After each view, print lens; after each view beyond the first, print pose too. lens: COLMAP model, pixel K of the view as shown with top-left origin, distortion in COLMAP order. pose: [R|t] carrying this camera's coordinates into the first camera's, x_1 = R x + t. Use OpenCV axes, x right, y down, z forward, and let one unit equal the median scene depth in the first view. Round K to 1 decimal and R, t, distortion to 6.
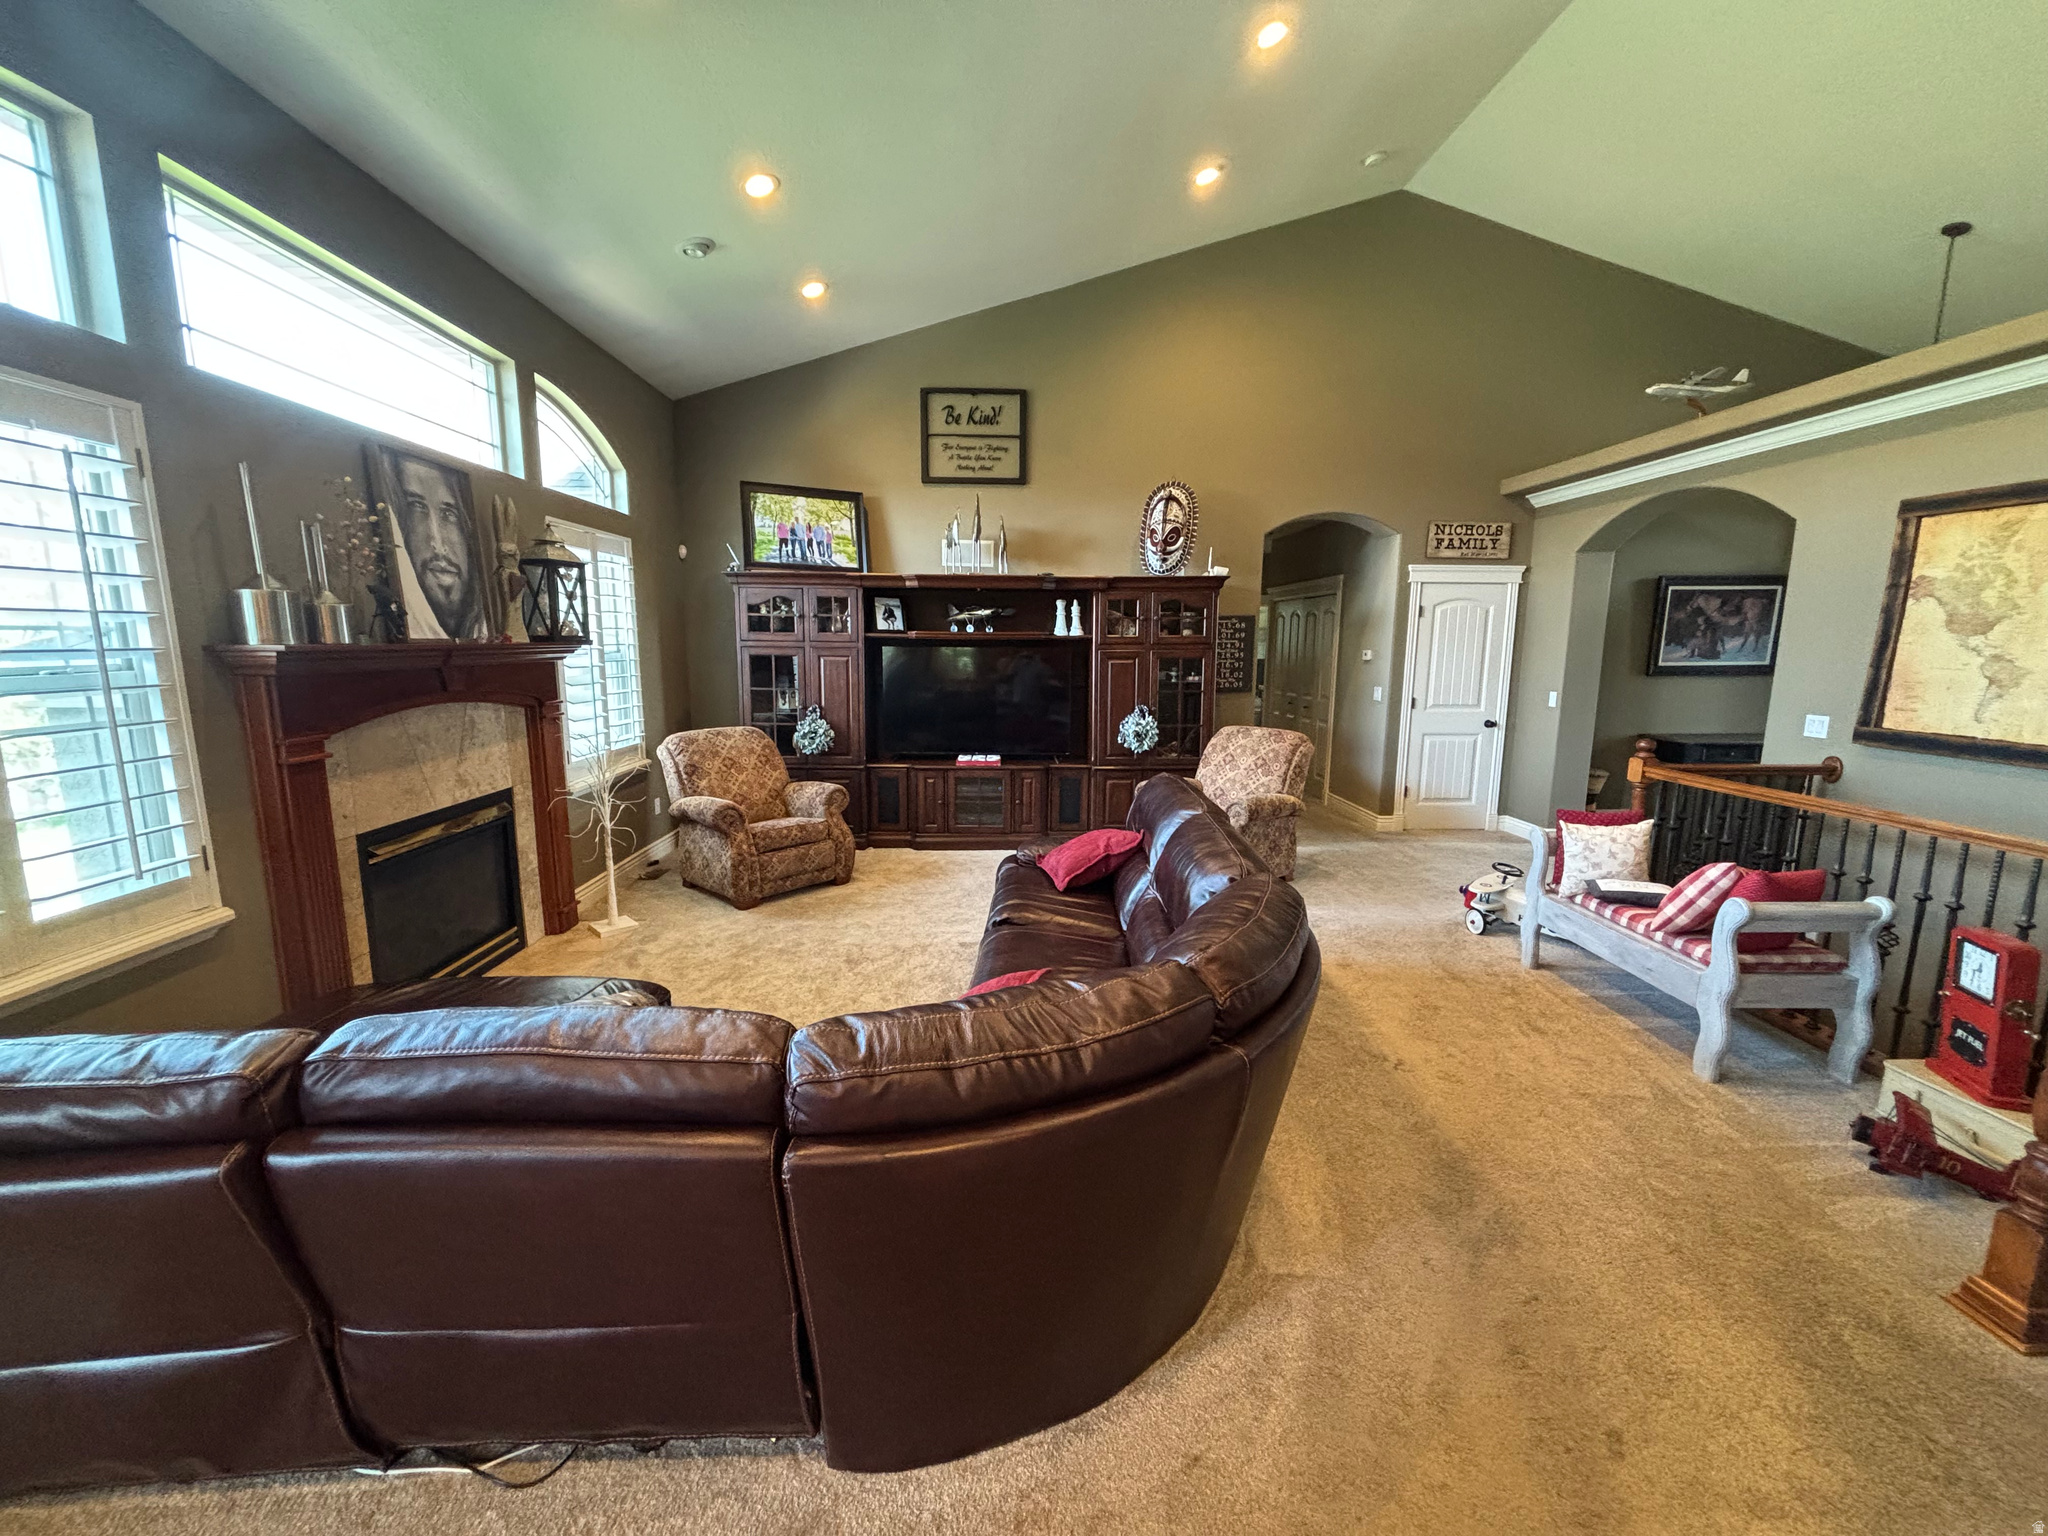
lens RADIAL K [[824.6, 0, 1019.4], [0, 824.6, 762.1], [0, 0, 1]] dist [0.002458, -0.000760]
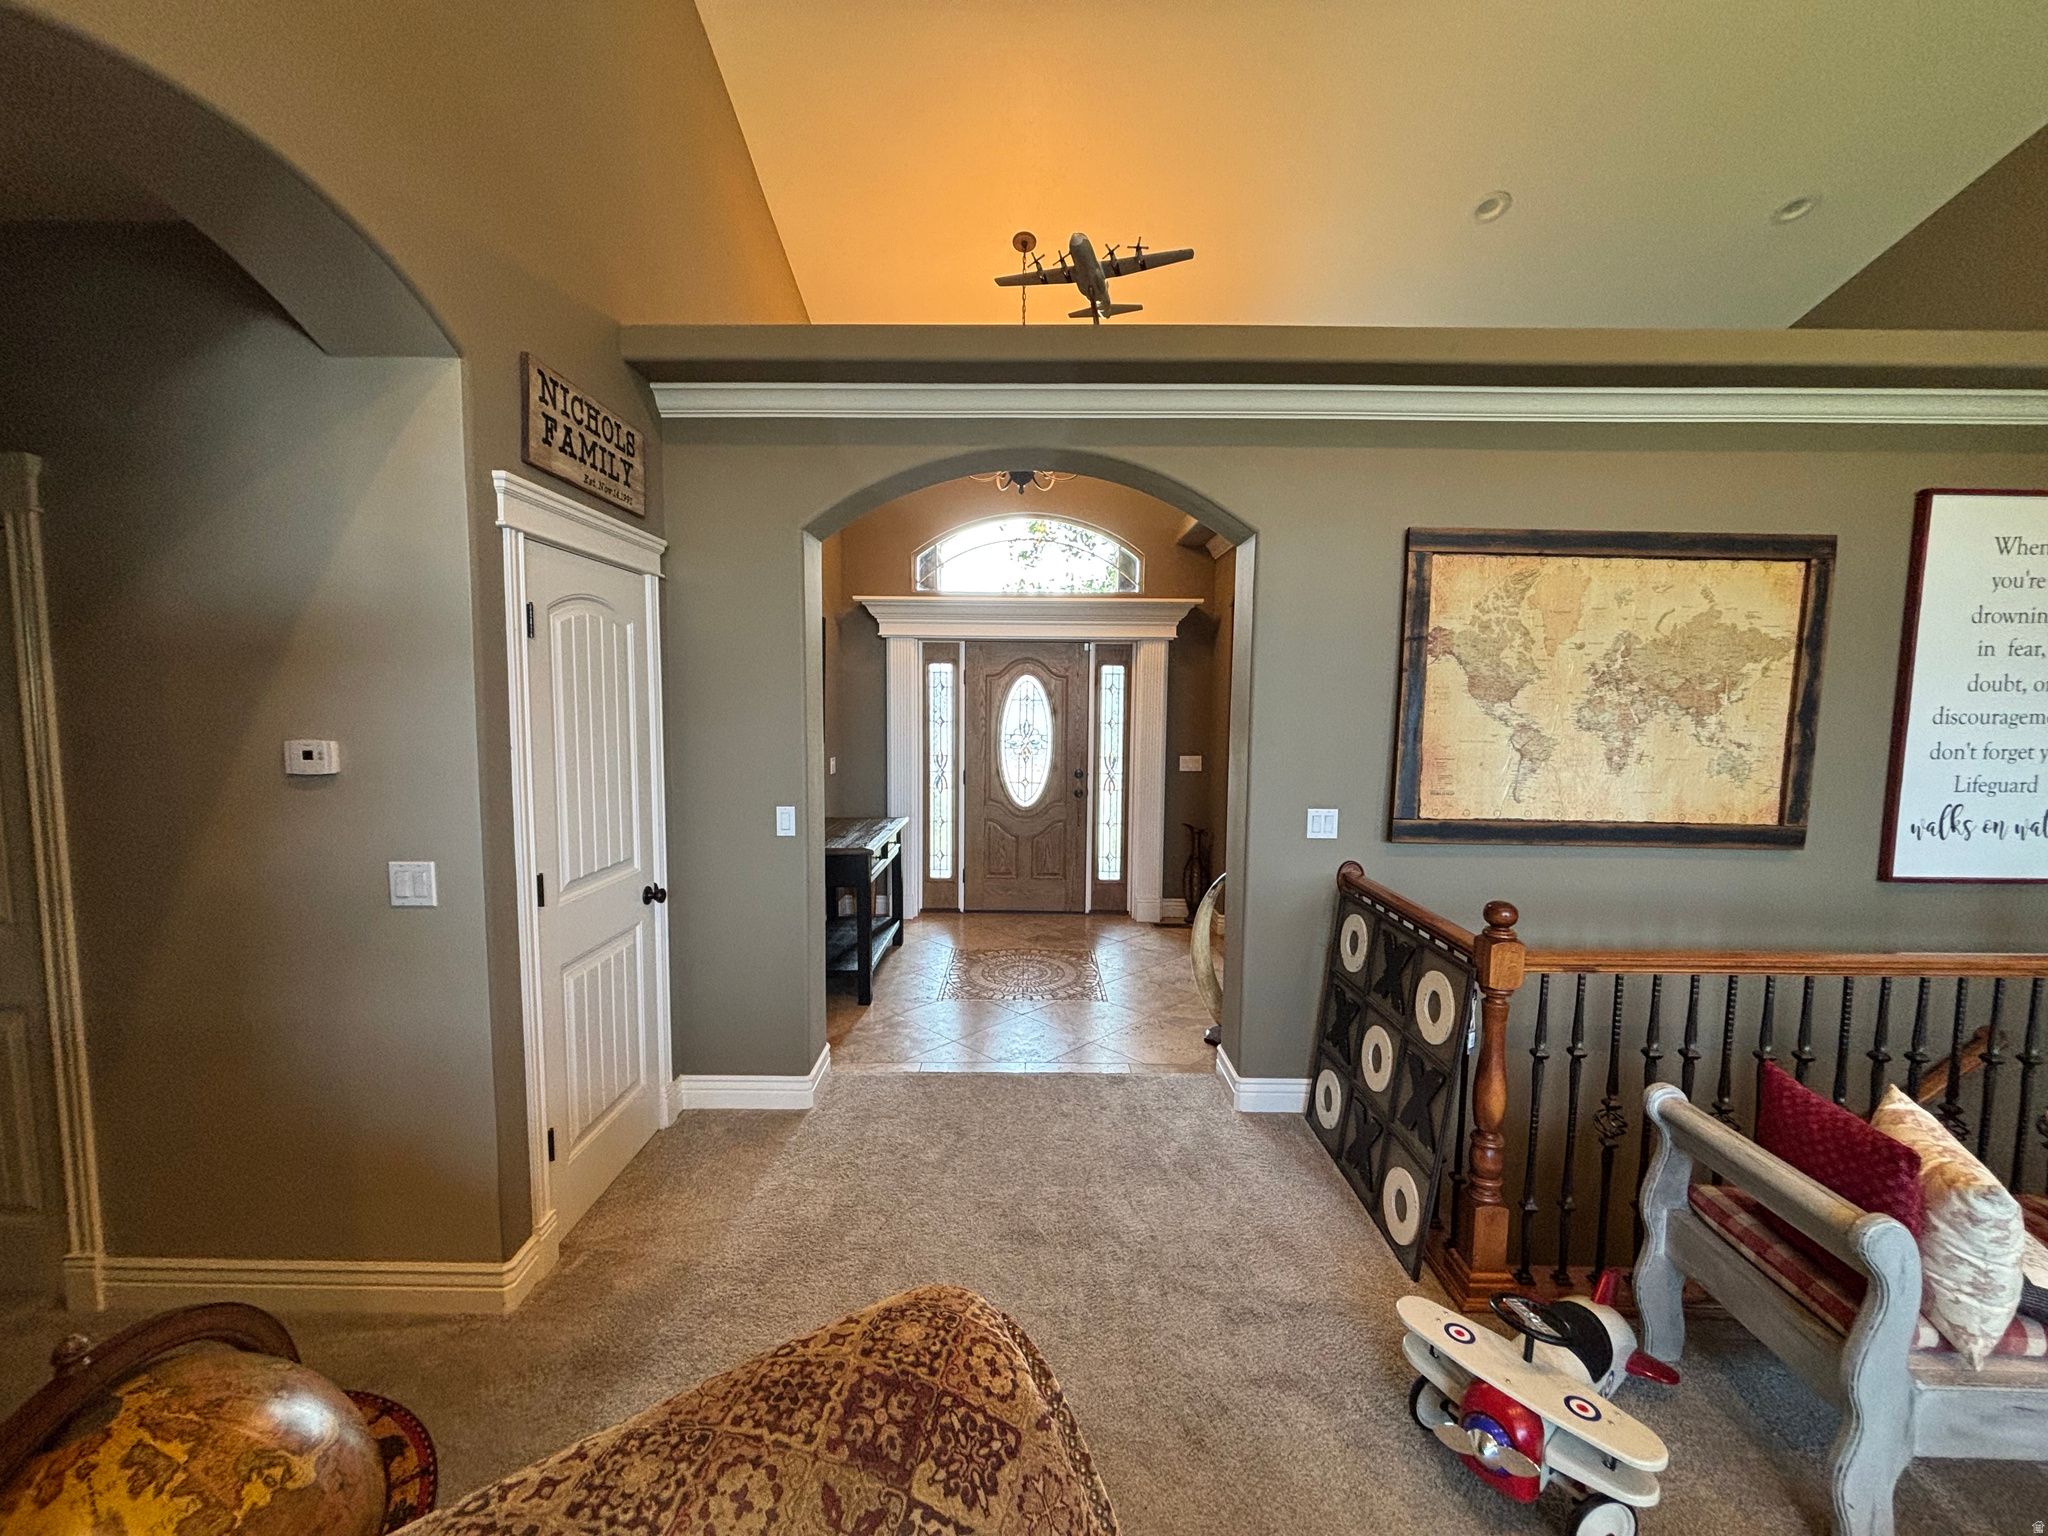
lens RADIAL K [[824.6, 0, 1032.1], [0, 824.6, 770.7], [0, 0, 1]] dist [0.002458, -0.000760]
pose [[0.037970, -0.087416, 0.995448, 0.173474], [0.141327, 0.986623, 0.081250, -0.135303], [-0.989234, 0.137599, 0.049816, 0.885638]]
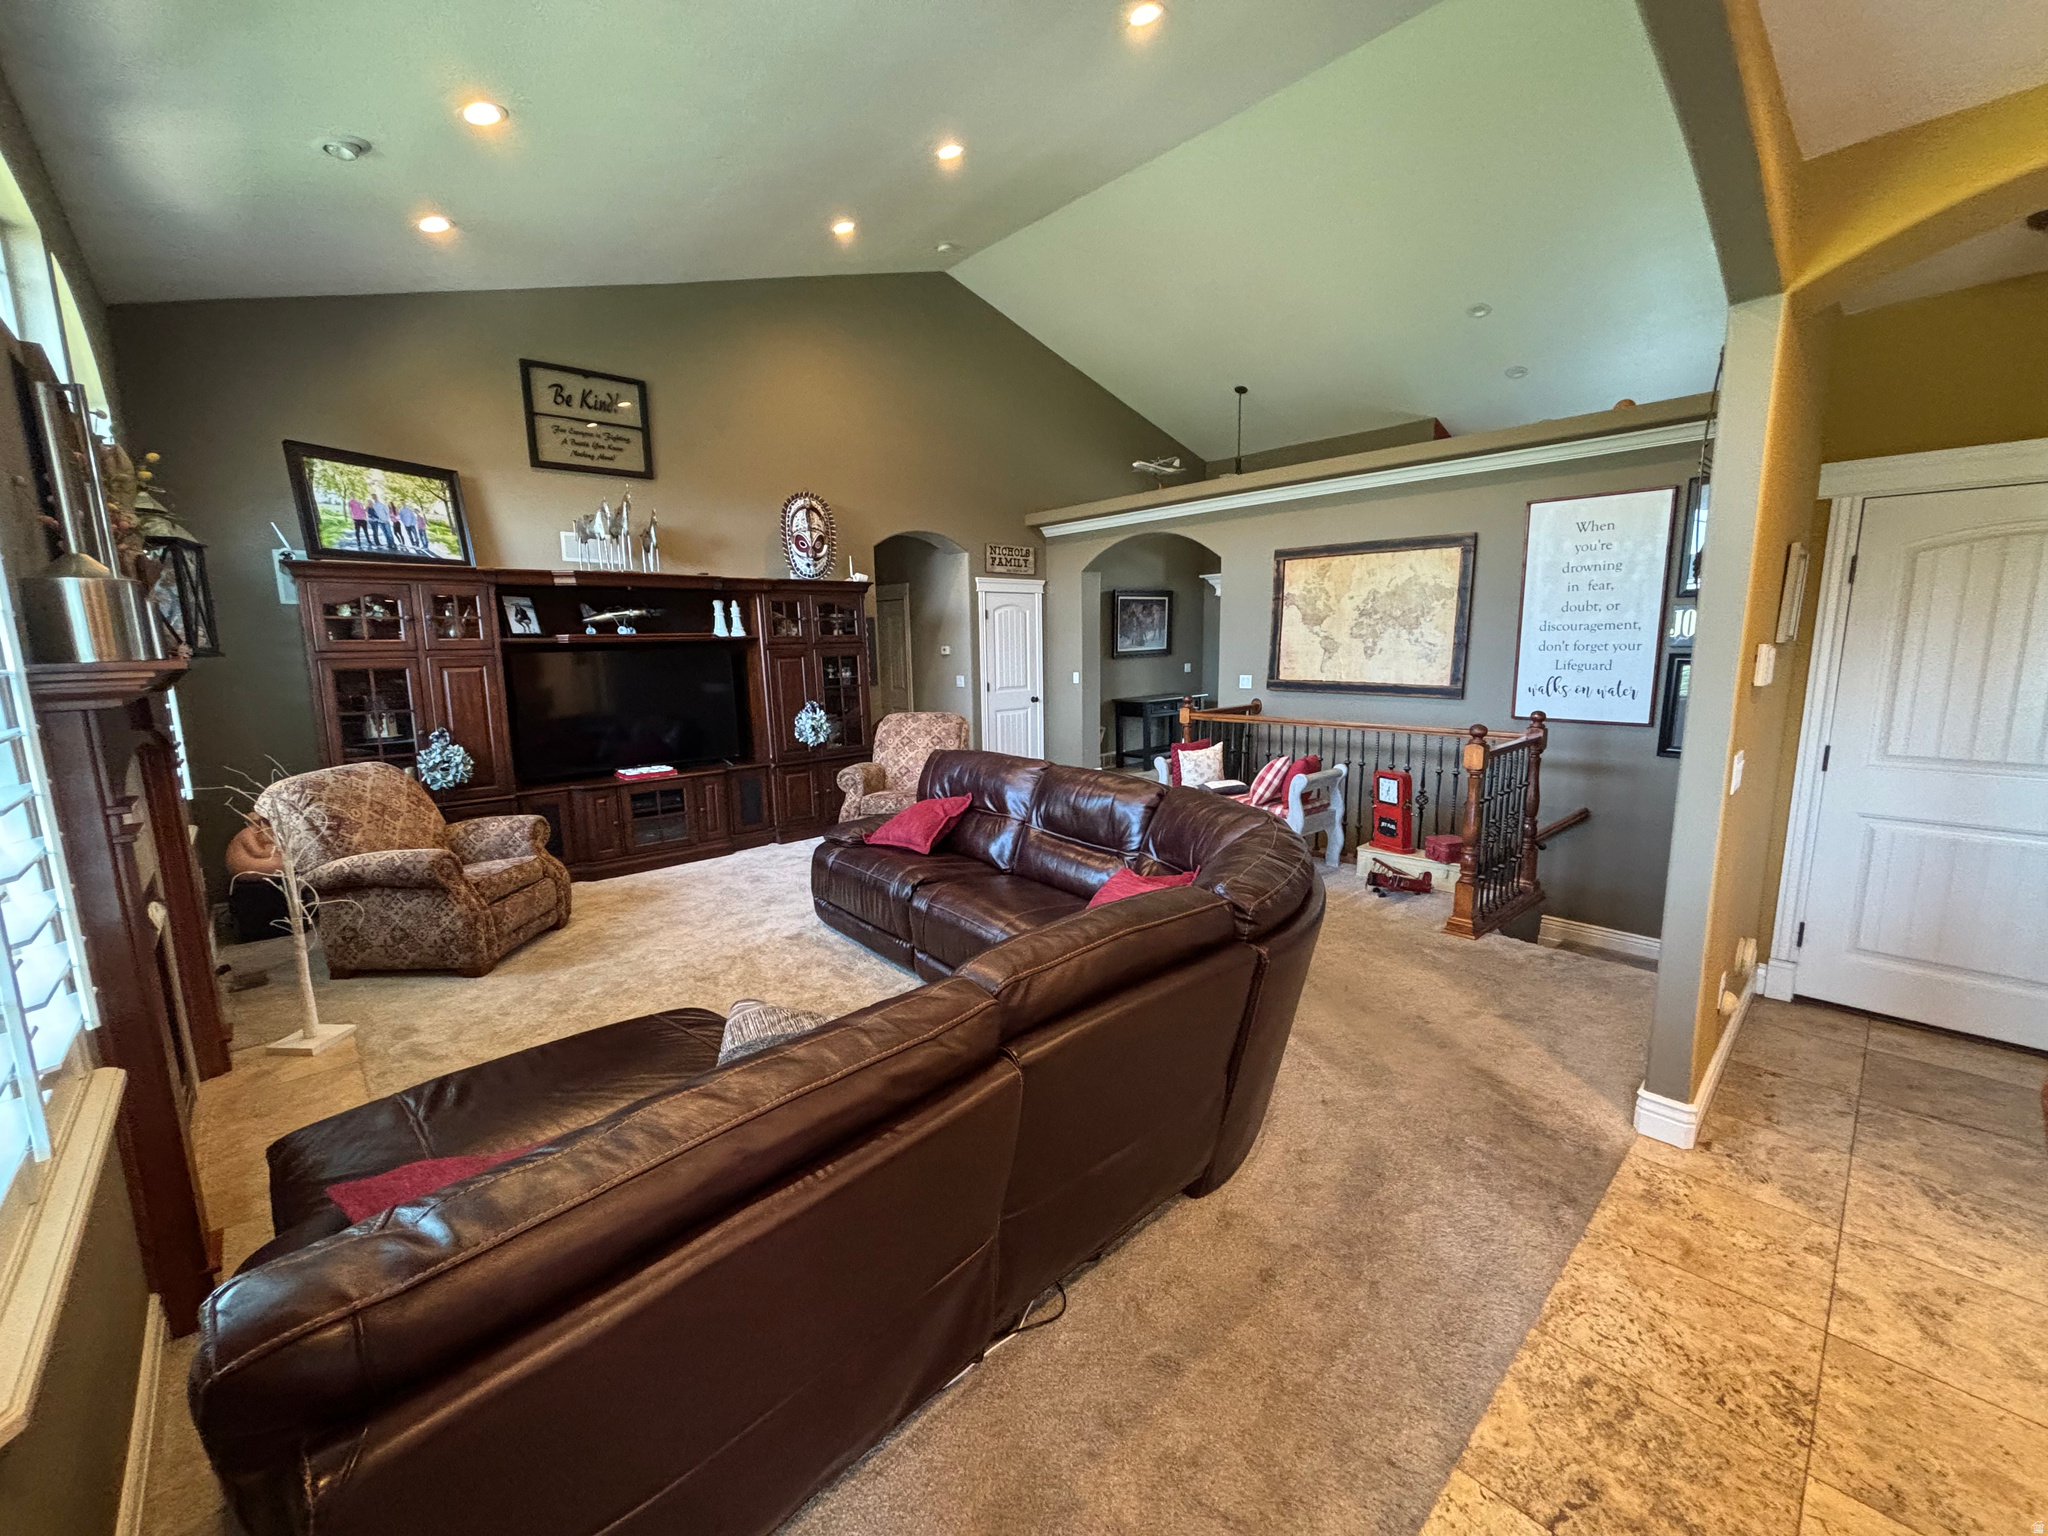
lens RADIAL K [[824.6, 0, 1021.8], [0, 824.6, 764.2], [0, 0, 1]] dist [0.002458, -0.000760]
pose [[0.758405, -0.117205, 0.641159, -0.343552], [0.118712, 0.992085, 0.040935, 0.000188], [-0.640881, 0.045068, 0.766316, 0.013139]]
